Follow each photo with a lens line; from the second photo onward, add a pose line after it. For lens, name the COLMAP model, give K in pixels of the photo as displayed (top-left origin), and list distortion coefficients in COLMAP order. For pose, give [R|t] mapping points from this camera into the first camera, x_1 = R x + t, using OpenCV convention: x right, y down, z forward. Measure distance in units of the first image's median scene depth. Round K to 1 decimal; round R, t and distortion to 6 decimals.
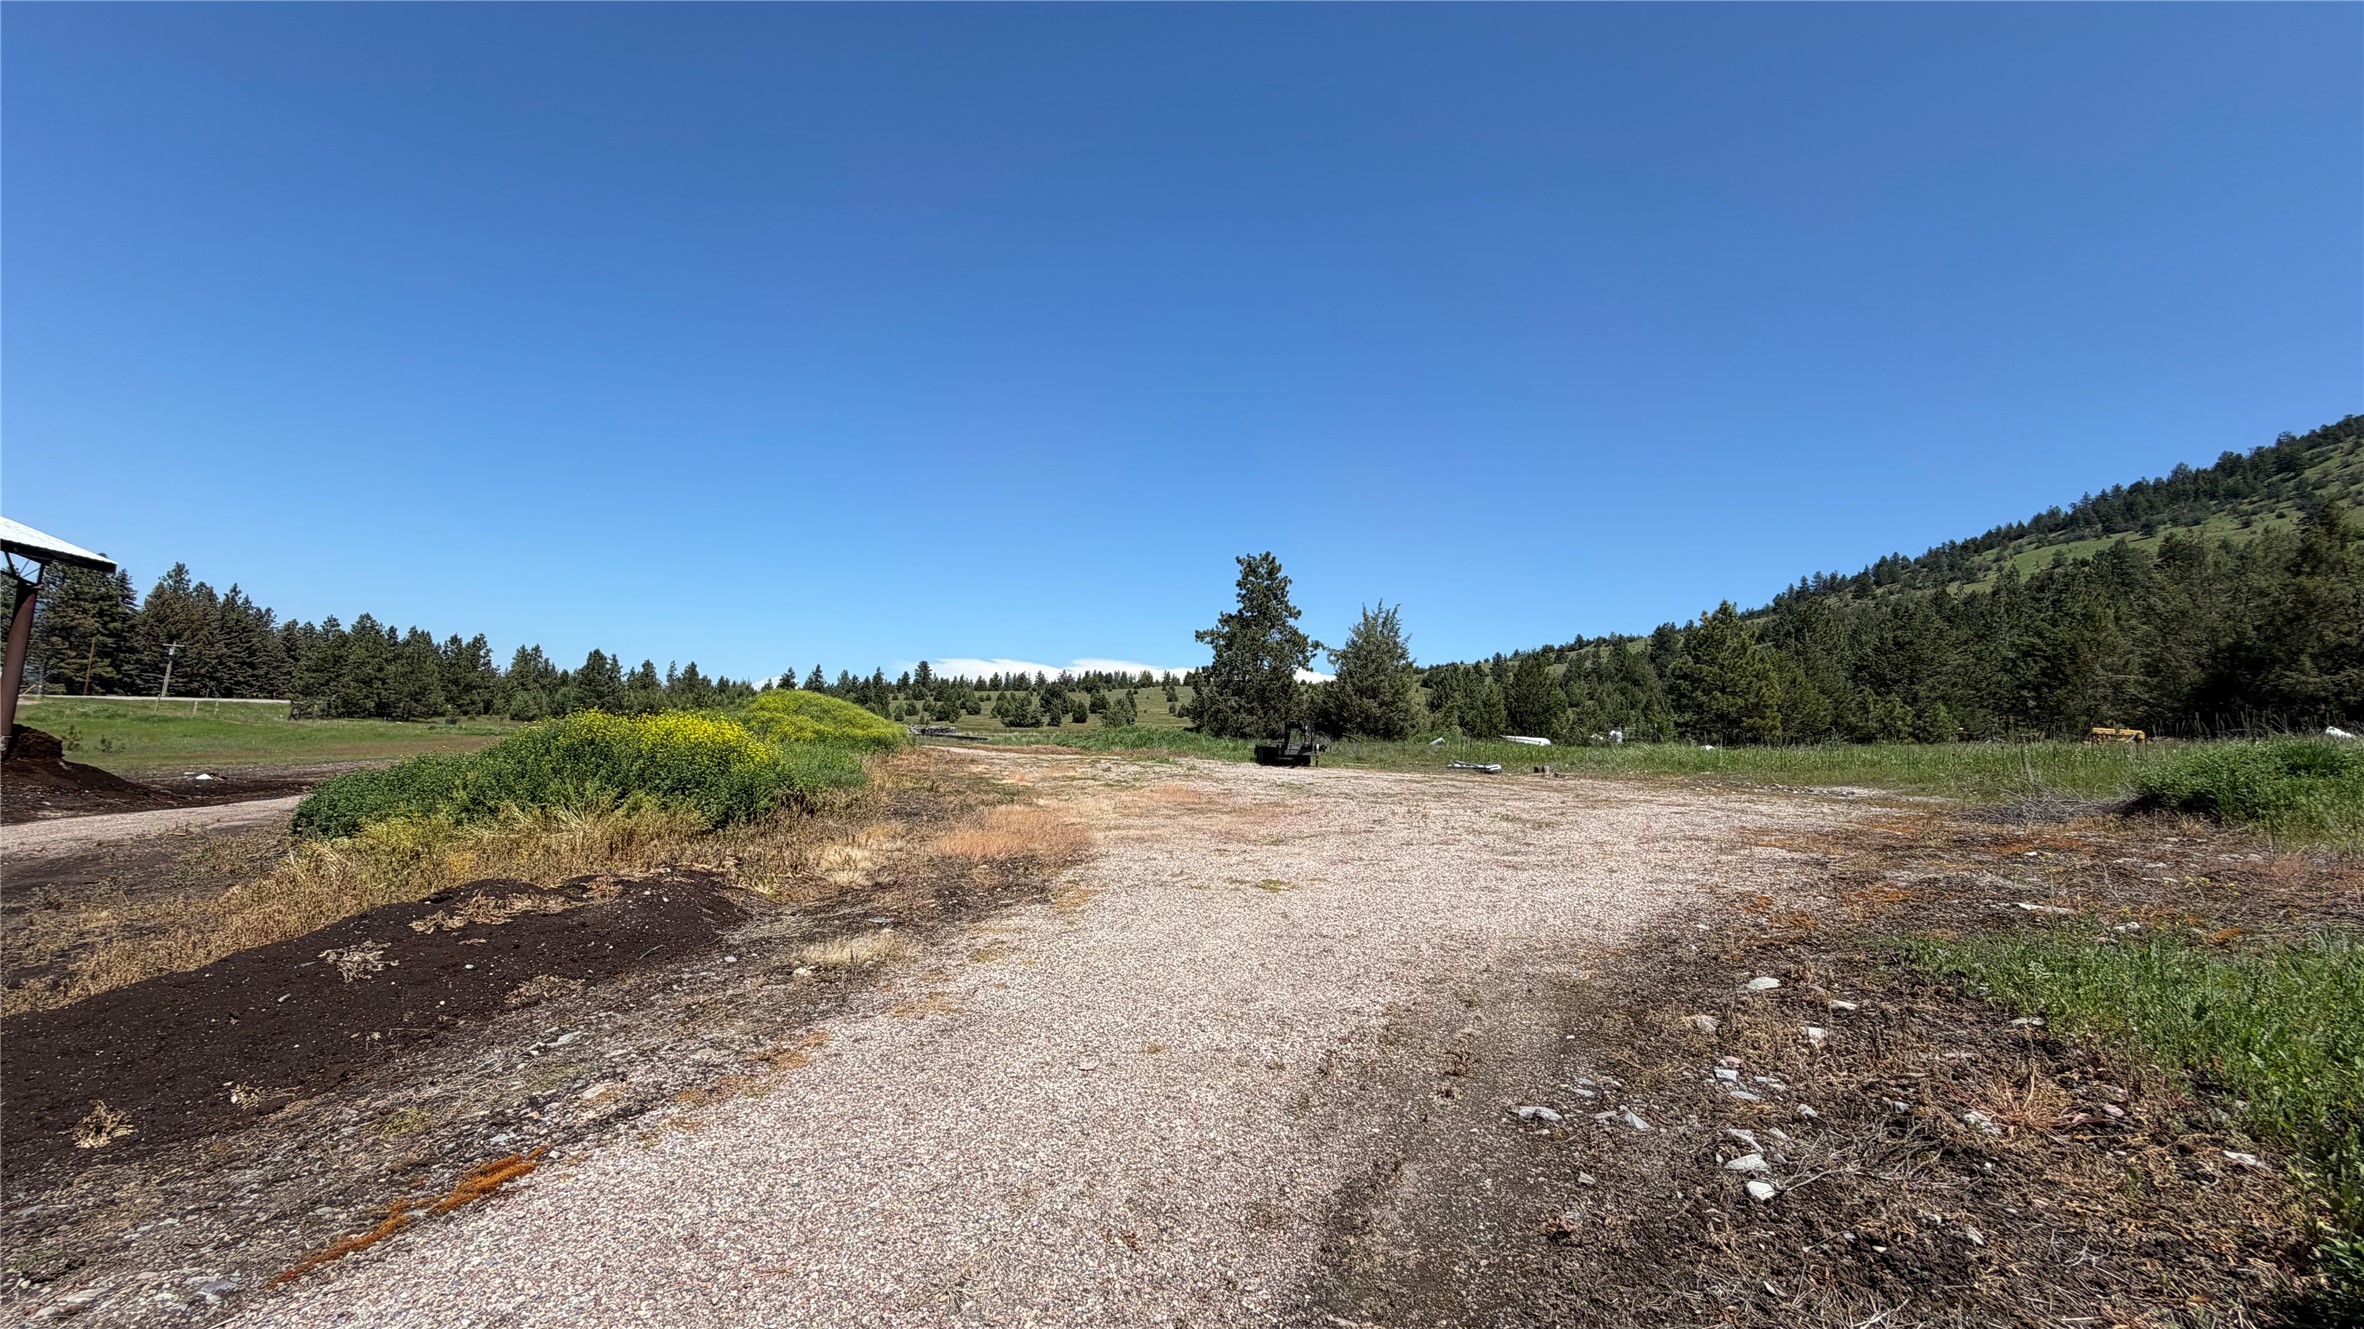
lens RADIAL K [[947.3, 0, 1173.7], [0, 947.3, 656.3], [0, 0, 1]] dist [0.001238, 0.000123]
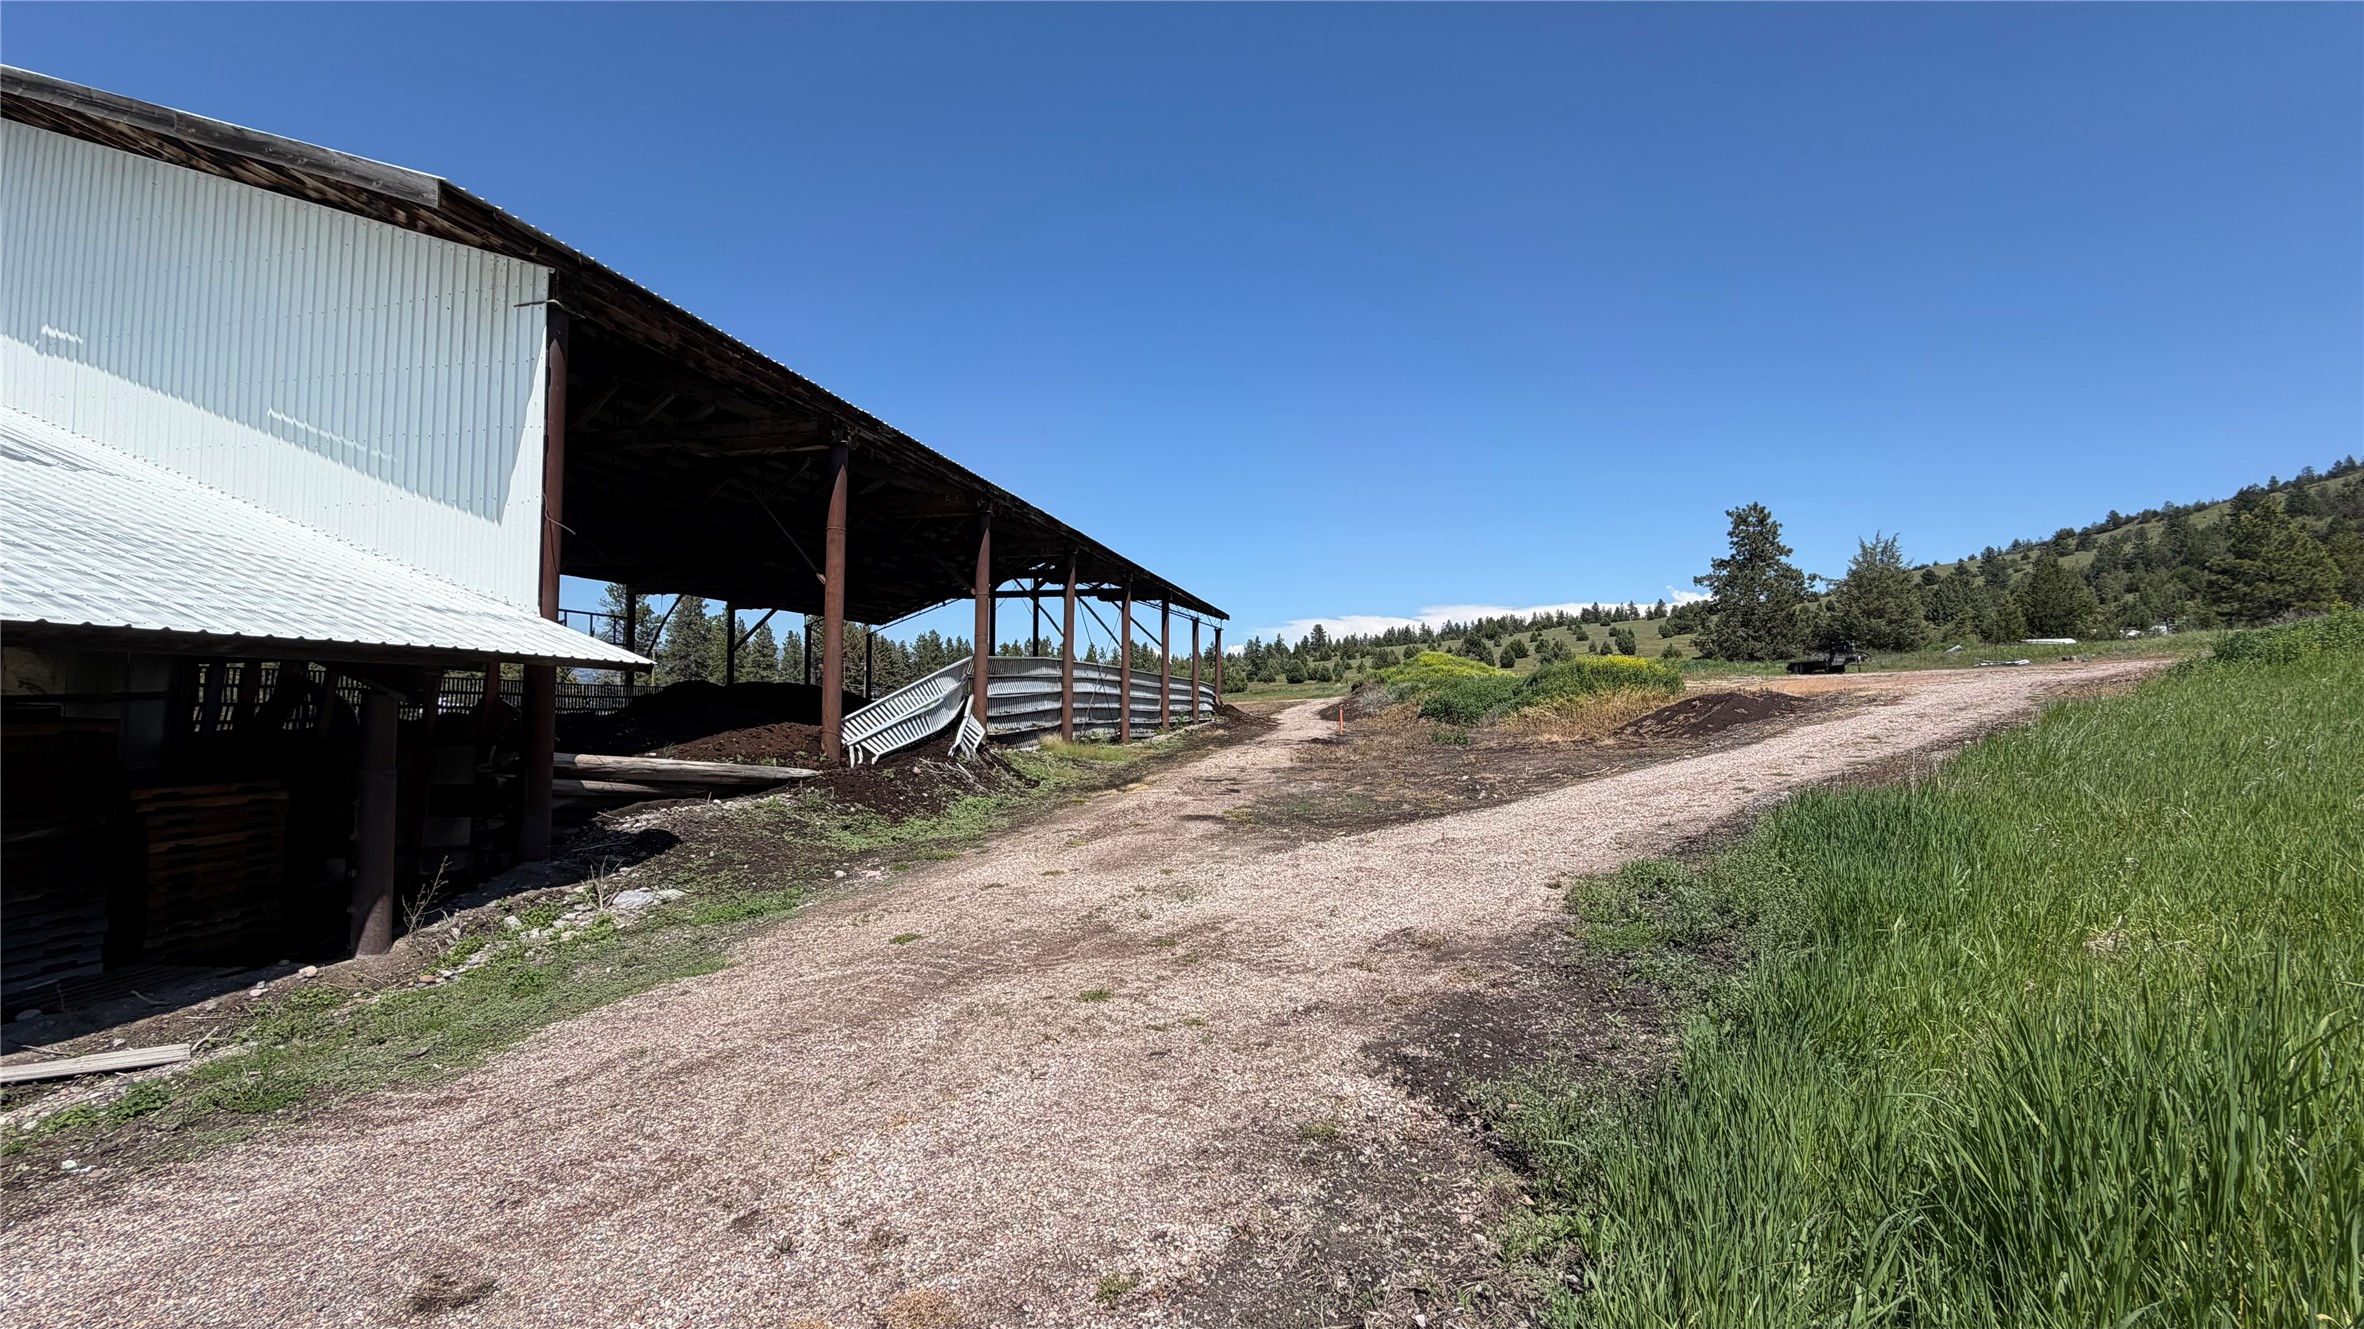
lens RADIAL K [[947.3, 0, 1173.7], [0, 947.3, 656.3], [0, 0, 1]] dist [0.001238, 0.000123]
pose [[0.924131, -0.084919, -0.372520, -0.146097], [0.102069, 0.994424, 0.026521, -0.025685], [0.368191, -0.062531, 0.927645, -0.367774]]
